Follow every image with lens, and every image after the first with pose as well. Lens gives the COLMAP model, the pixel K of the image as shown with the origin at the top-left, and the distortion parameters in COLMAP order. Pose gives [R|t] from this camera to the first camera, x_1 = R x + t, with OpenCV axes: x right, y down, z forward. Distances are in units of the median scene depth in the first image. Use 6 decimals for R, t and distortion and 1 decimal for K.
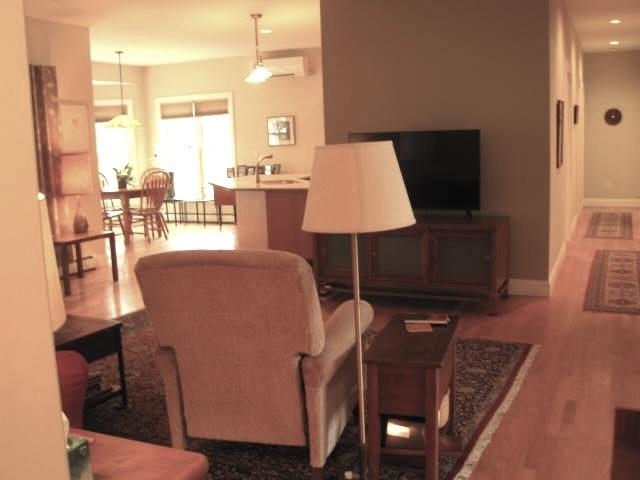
lens RADIAL K [[660.4, 0, 322.2], [0, 660.4, 241.2], [0, 0, 1]] dist [-0.123068, 0.000000]
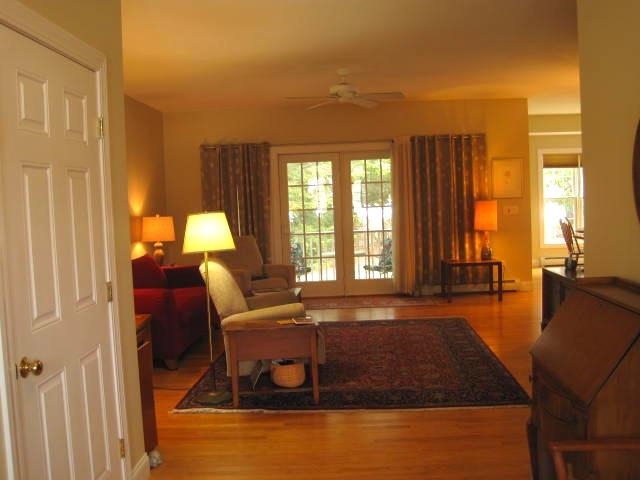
lens RADIAL K [[660.4, 0, 321.1], [0, 660.4, 238.9], [0, 0, 1]] dist [-0.123068, 0.000000]
pose [[0.346793, 0.072960, -0.935100, 0.489210], [-0.125219, 0.991647, 0.030933, -0.035126], [0.929545, 0.106365, 0.353032, 0.145407]]
